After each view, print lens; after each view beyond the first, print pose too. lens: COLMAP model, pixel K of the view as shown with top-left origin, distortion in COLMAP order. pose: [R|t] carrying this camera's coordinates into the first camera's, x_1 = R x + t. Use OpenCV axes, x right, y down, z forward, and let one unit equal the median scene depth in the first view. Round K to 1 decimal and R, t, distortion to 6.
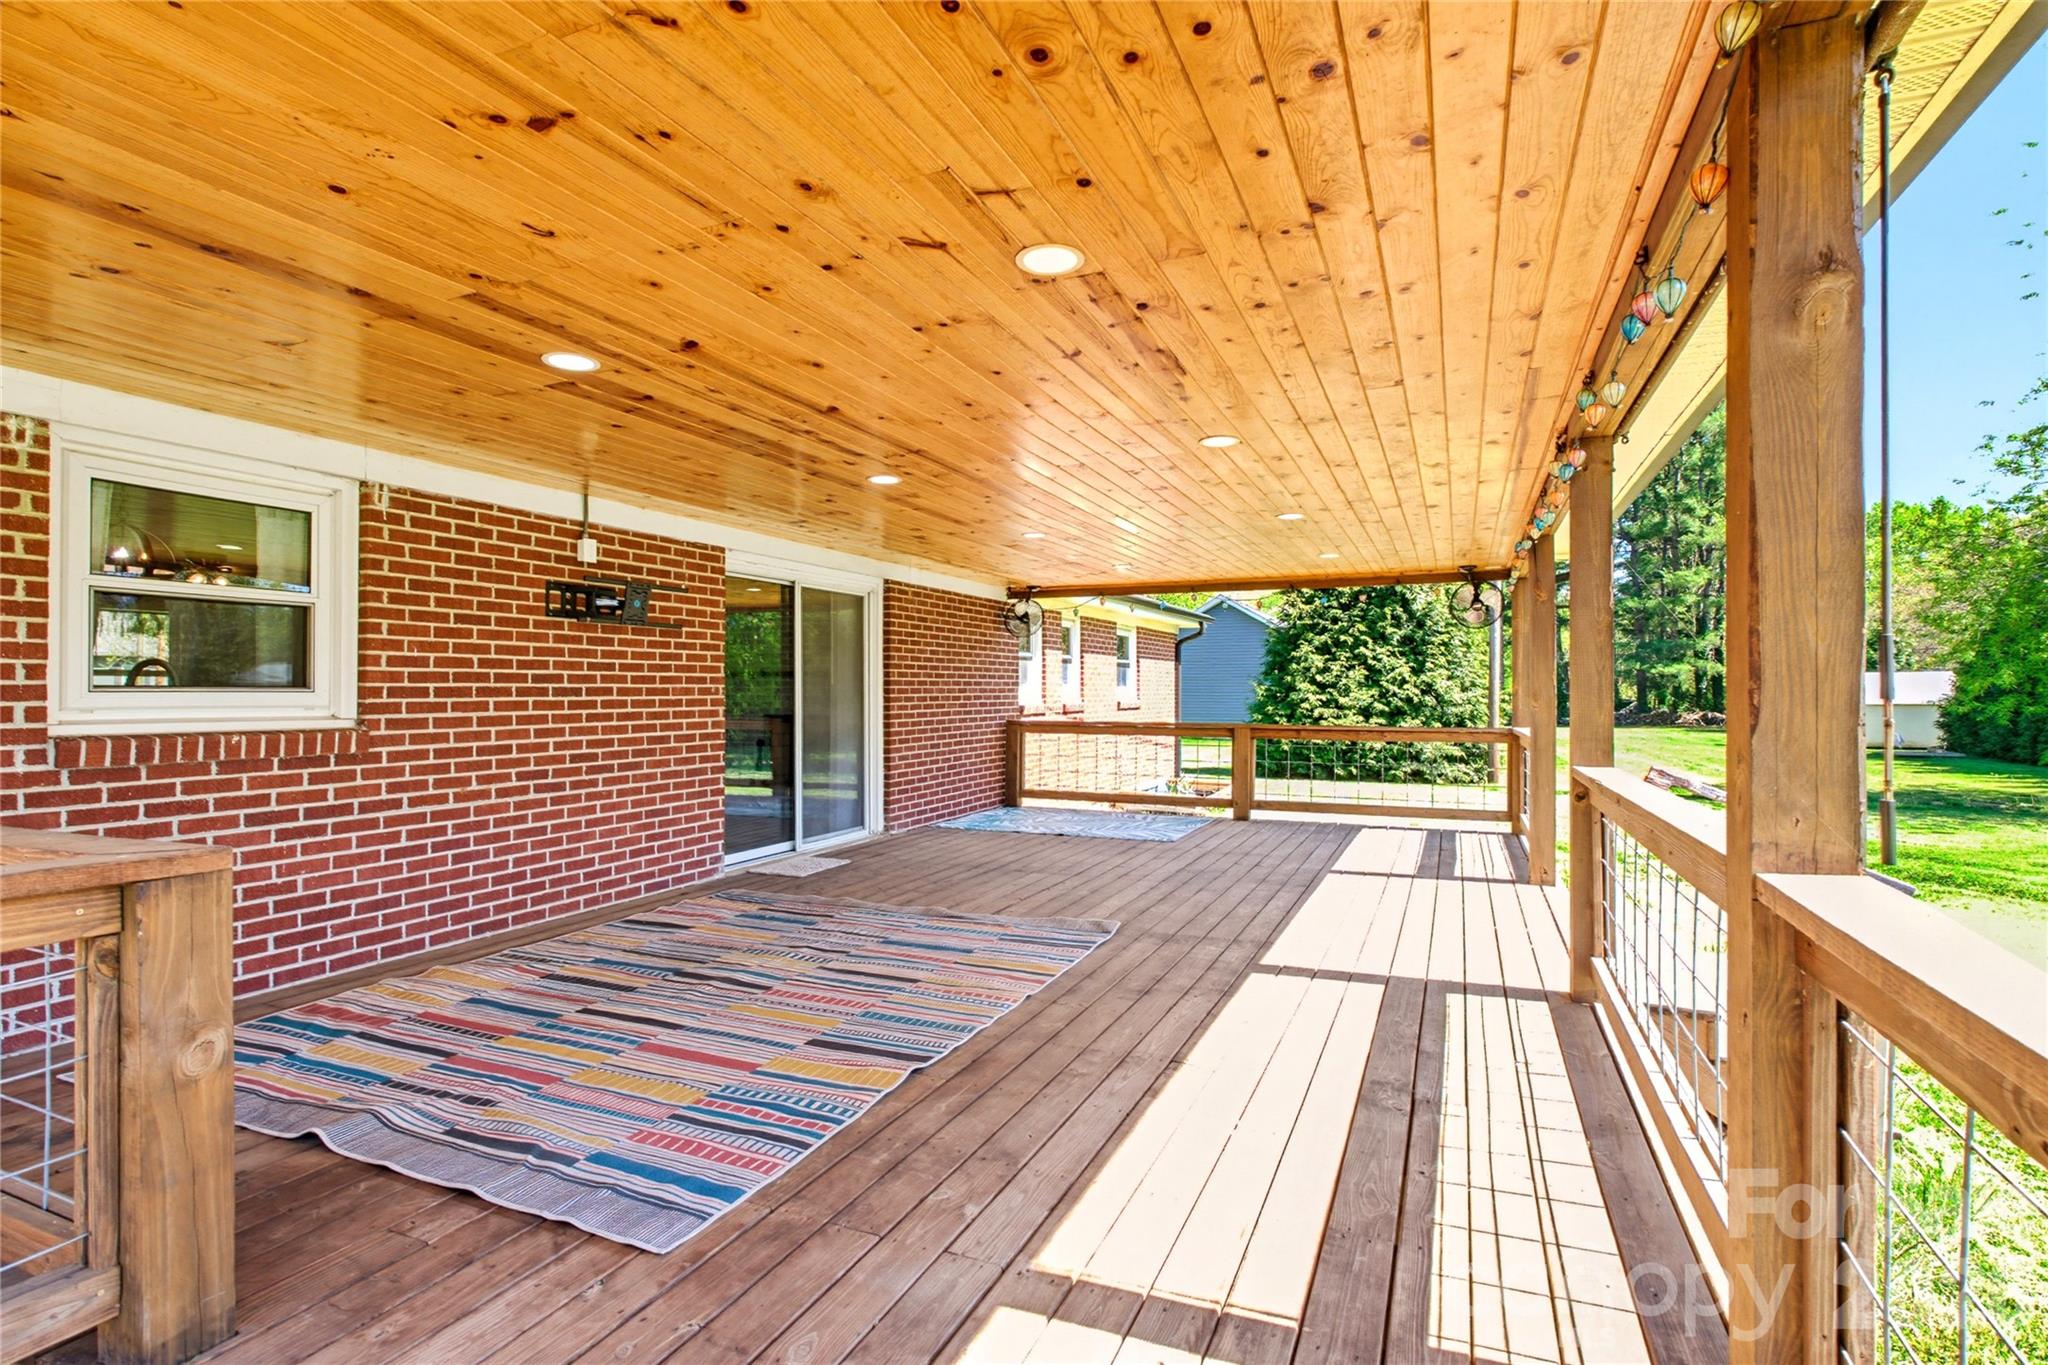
lens RADIAL K [[975.8, 0, 1025.7], [0, 975.8, 690.6], [0, 0, 1]] dist [0.003038, 0.000570]
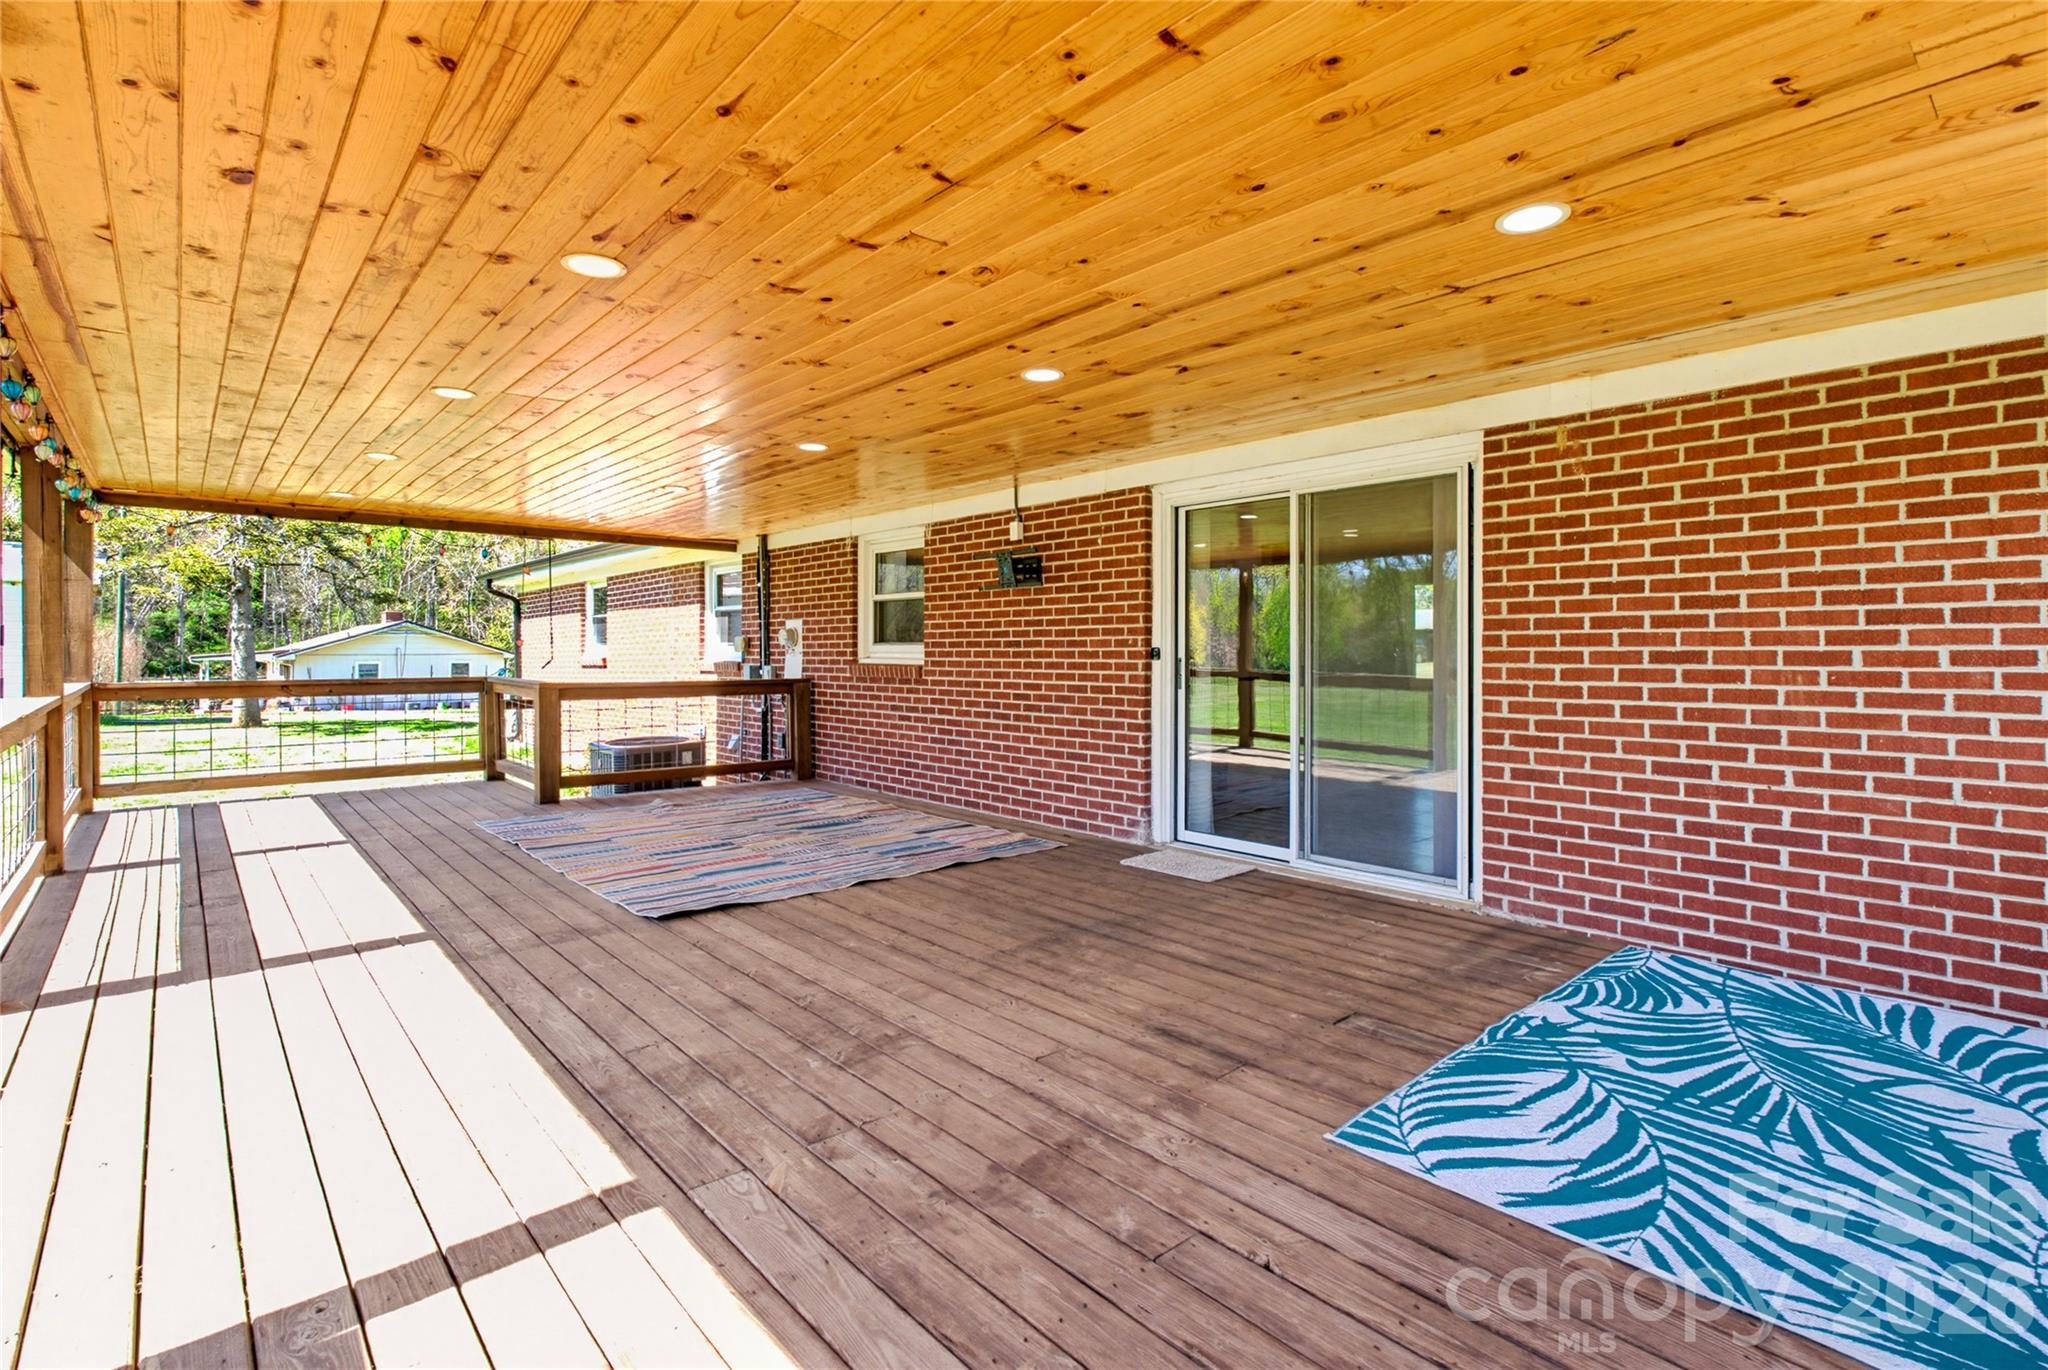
lens RADIAL K [[975.8, 0, 1025.5], [0, 975.8, 644.4], [0, 0, 1]] dist [0.003038, 0.000570]
pose [[-0.418675, -0.000211, -0.908136, 0.589298], [0.003588, 0.999992, -0.001886, 0.003394], [0.908129, -0.004048, -0.418671, 1.330277]]
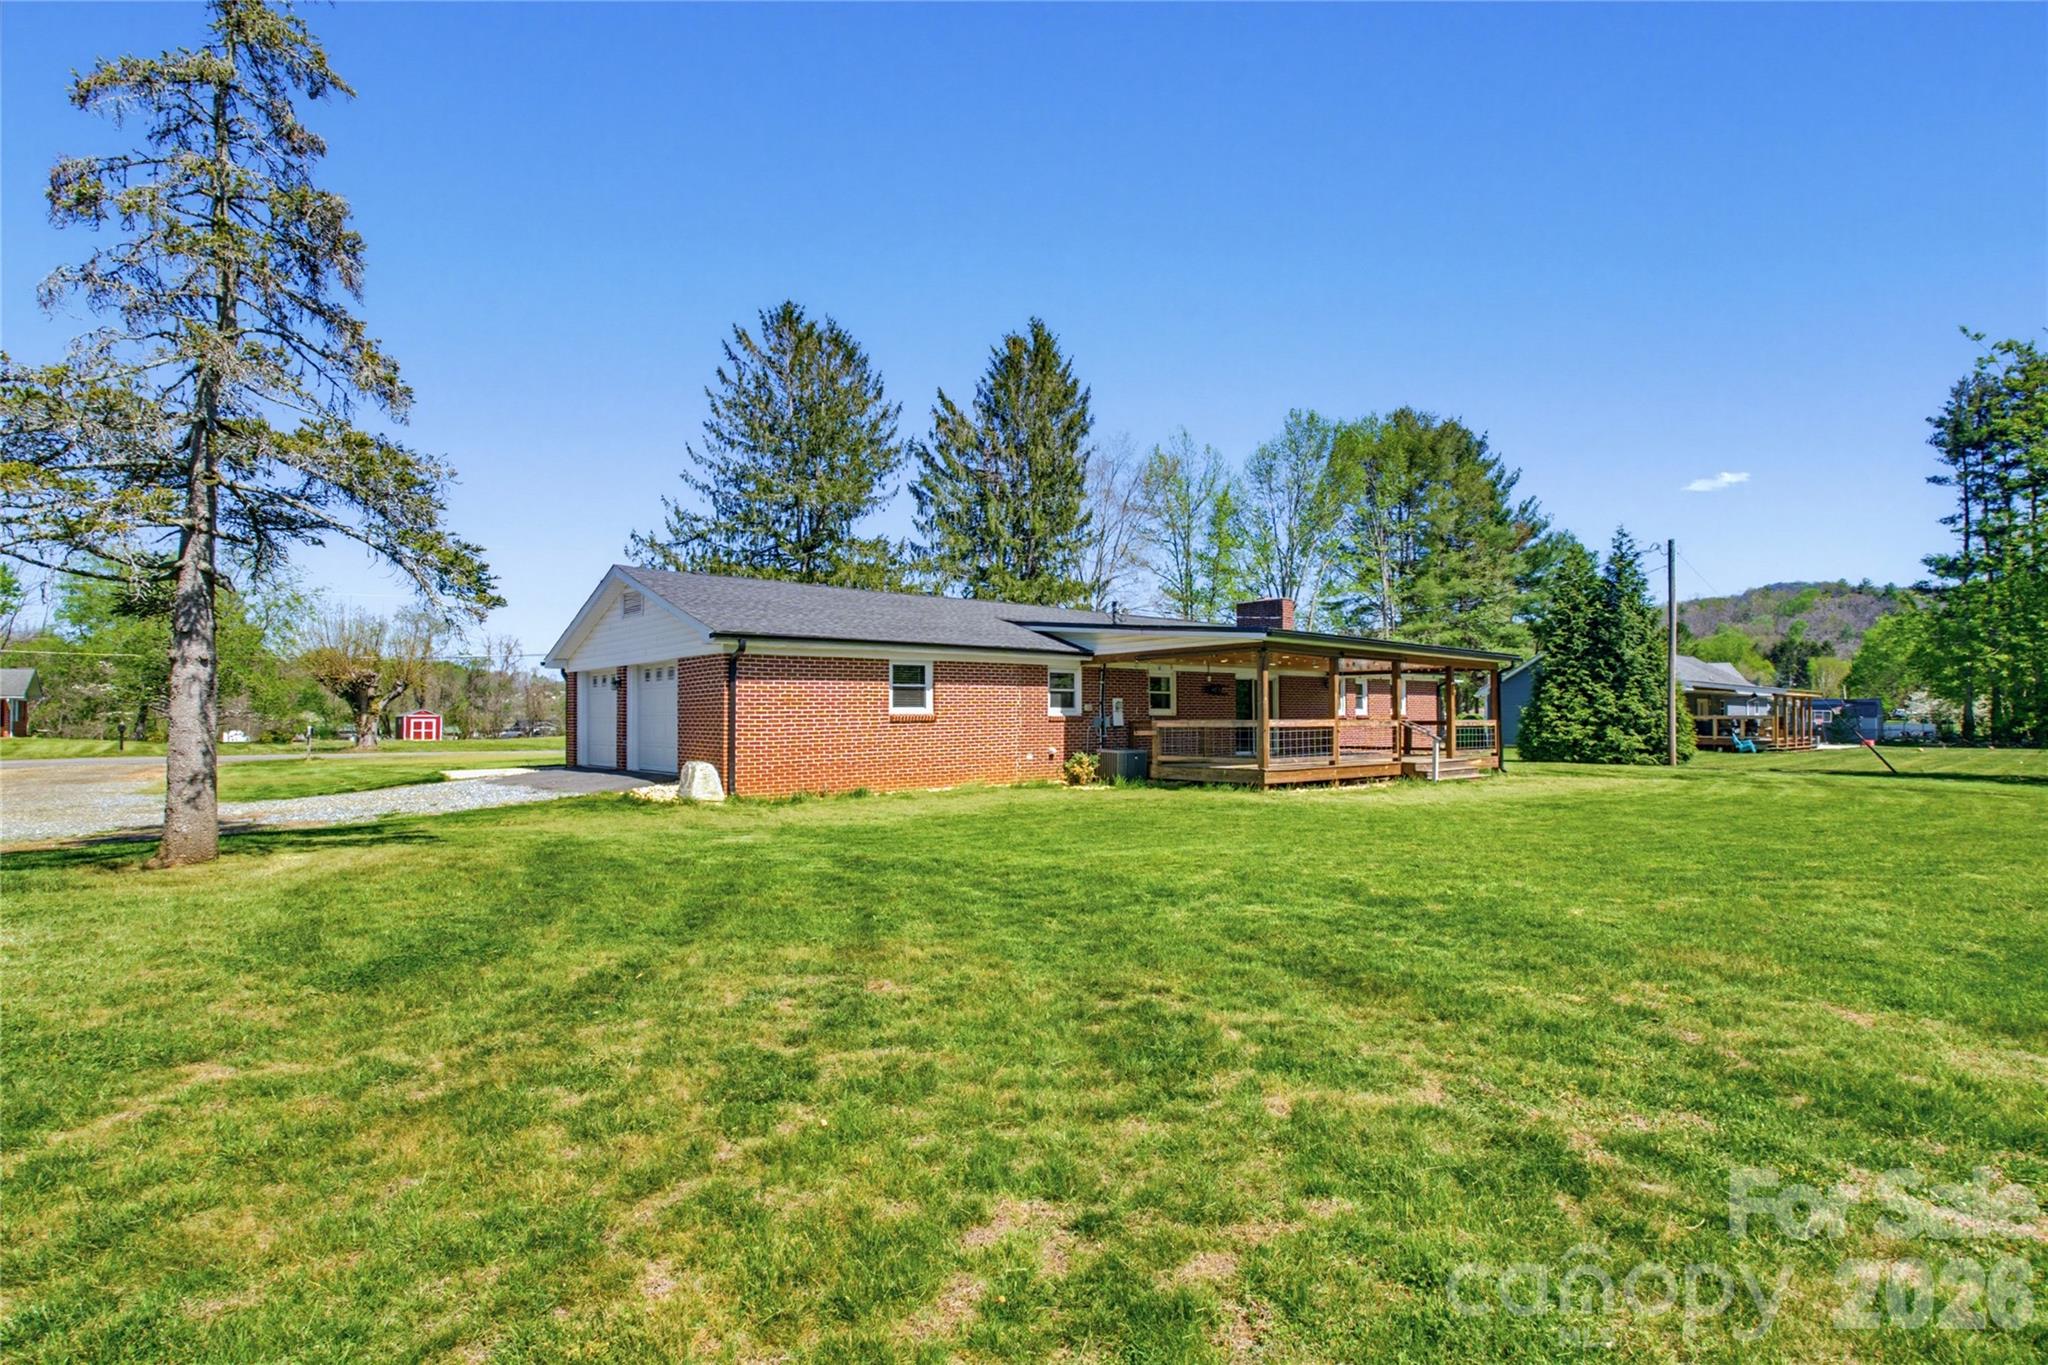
lens RADIAL K [[975.8, 0, 1020.9], [0, 975.8, 690.9], [0, 0, 1]] dist [0.003038, 0.000570]
pose [[0.906620, -0.015071, -0.421679, 0.590793], [0.004014, 0.999625, -0.027097, 0.029644], [0.421929, 0.022874, 0.906340, -3.051828]]
